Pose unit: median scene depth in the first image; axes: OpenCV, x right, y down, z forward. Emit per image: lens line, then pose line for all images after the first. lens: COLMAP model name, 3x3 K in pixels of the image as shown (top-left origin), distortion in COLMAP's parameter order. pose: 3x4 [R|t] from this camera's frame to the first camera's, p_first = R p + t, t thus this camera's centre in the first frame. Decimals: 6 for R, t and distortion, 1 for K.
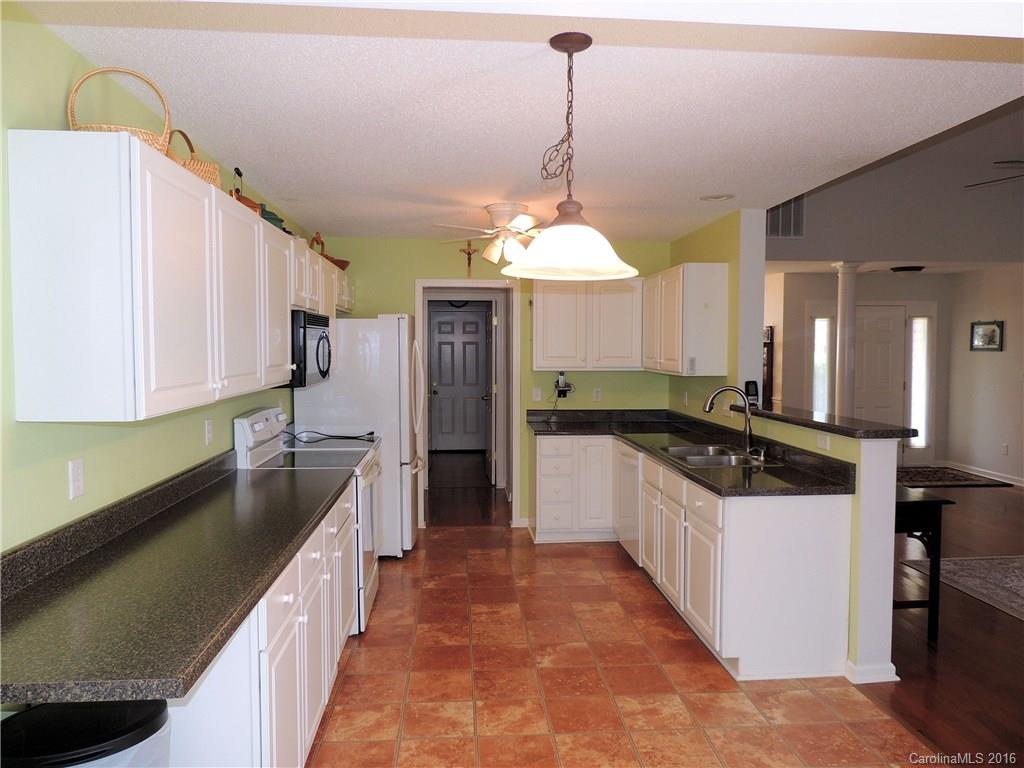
lens RADIAL K [[728.2, 0, 510.8], [0, 728.2, 388.0], [0, 0, 1]] dist [-0.012541, -0.000674]
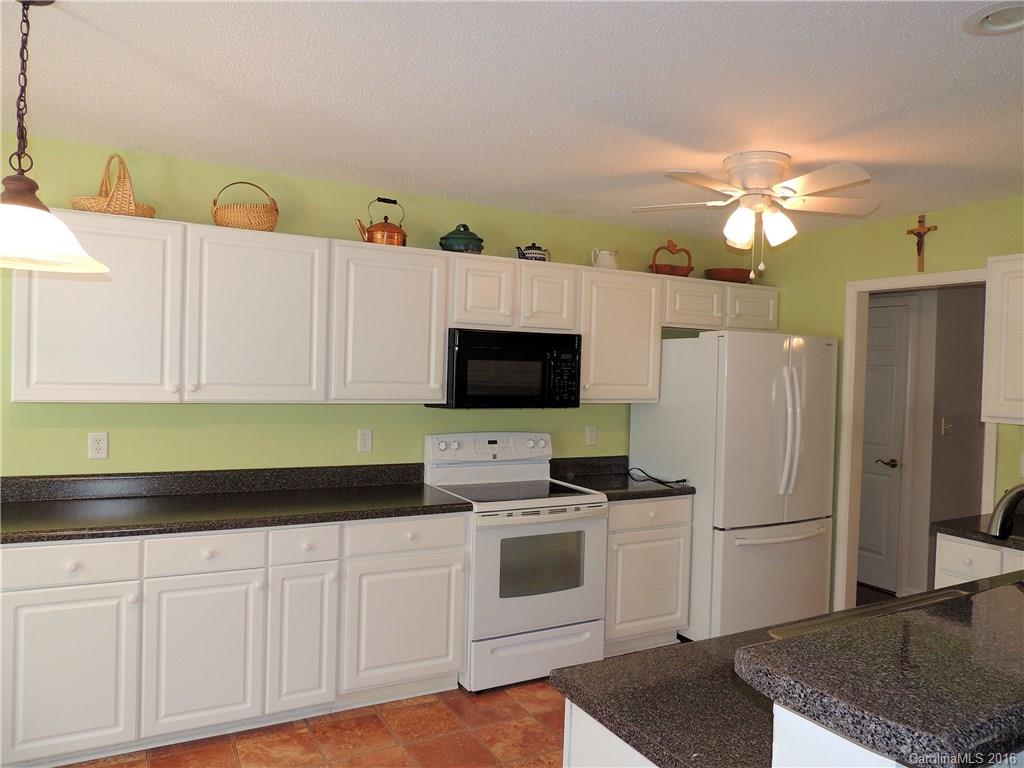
lens RADIAL K [[728.2, 0, 511.6], [0, 728.2, 380.5], [0, 0, 1]] dist [-0.012541, -0.000674]
pose [[0.408451, 0.026894, -0.912384, 0.417826], [-0.077332, 0.996992, -0.005232, -0.026365], [0.909499, 0.072693, 0.409302, 0.450632]]
